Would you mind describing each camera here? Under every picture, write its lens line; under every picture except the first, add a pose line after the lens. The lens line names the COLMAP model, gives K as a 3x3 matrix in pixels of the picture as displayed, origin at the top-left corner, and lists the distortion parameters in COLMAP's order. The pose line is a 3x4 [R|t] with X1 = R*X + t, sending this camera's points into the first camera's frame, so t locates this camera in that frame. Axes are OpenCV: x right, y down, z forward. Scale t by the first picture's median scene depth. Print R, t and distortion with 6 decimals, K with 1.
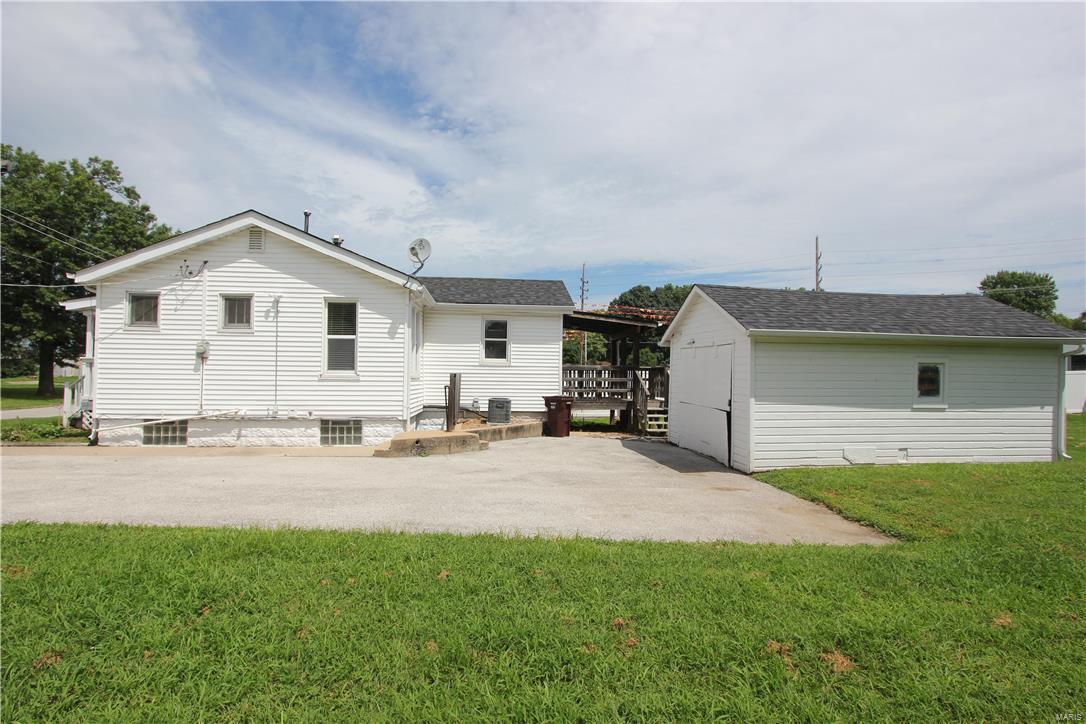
lens RADIAL K [[469.7, 0, 543.0], [0, 469.7, 362.0], [0, 0, 1]] dist [-0.012488, 0.000356]
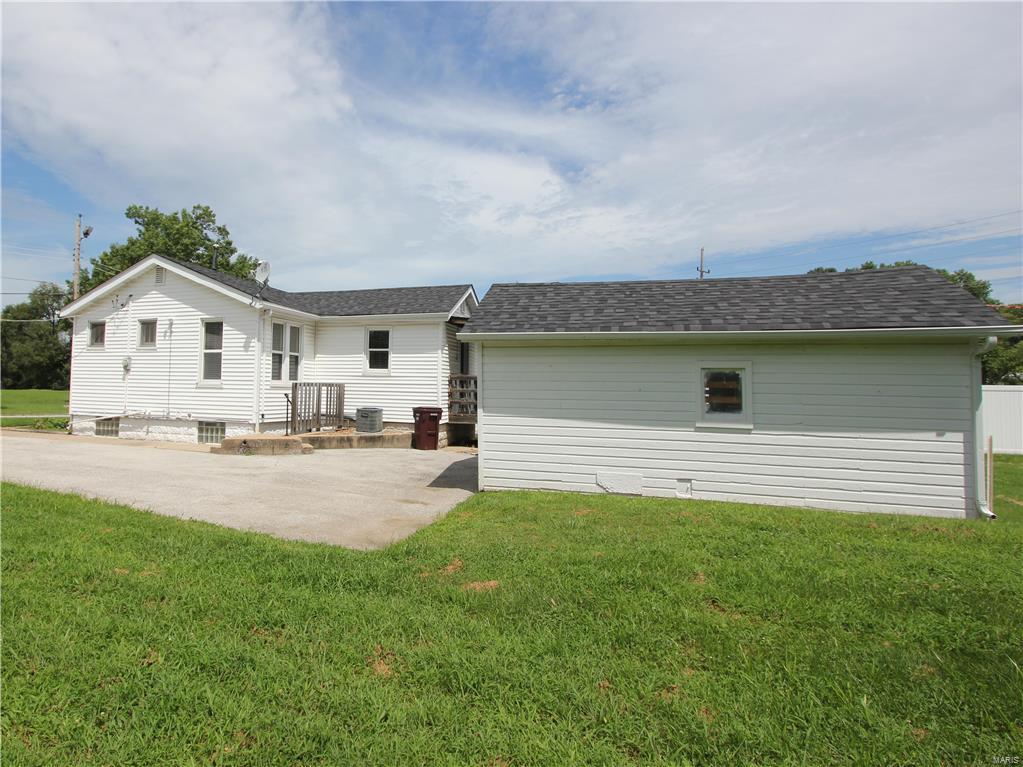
lens RADIAL K [[540.9, 0, 436.2], [0, 540.9, 359.9], [0, 0, 1]] dist [-0.013098, -0.000431]
pose [[0.906374, -0.016011, -0.422173, 0.664130], [0.004269, 0.999578, -0.028743, 0.010161], [0.422454, 0.024249, 0.906060, 0.009042]]
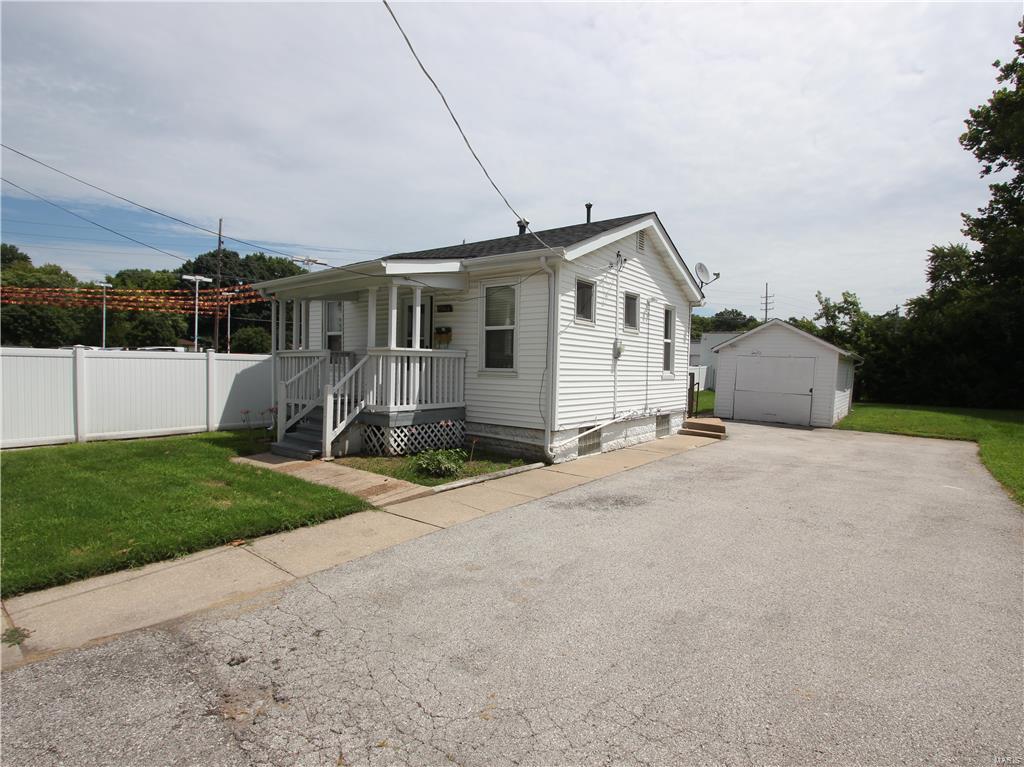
lens RADIAL K [[489.8, 0, 512.0], [0, 489.8, 383.5], [0, 0, 1]] dist [-0.001074, -0.000072]
pose [[0.711764, -0.016791, 0.702218, -1.547833], [-0.038556, 0.997273, 0.062927, -0.011332], [-0.701360, -0.071864, 0.709176, 0.432377]]
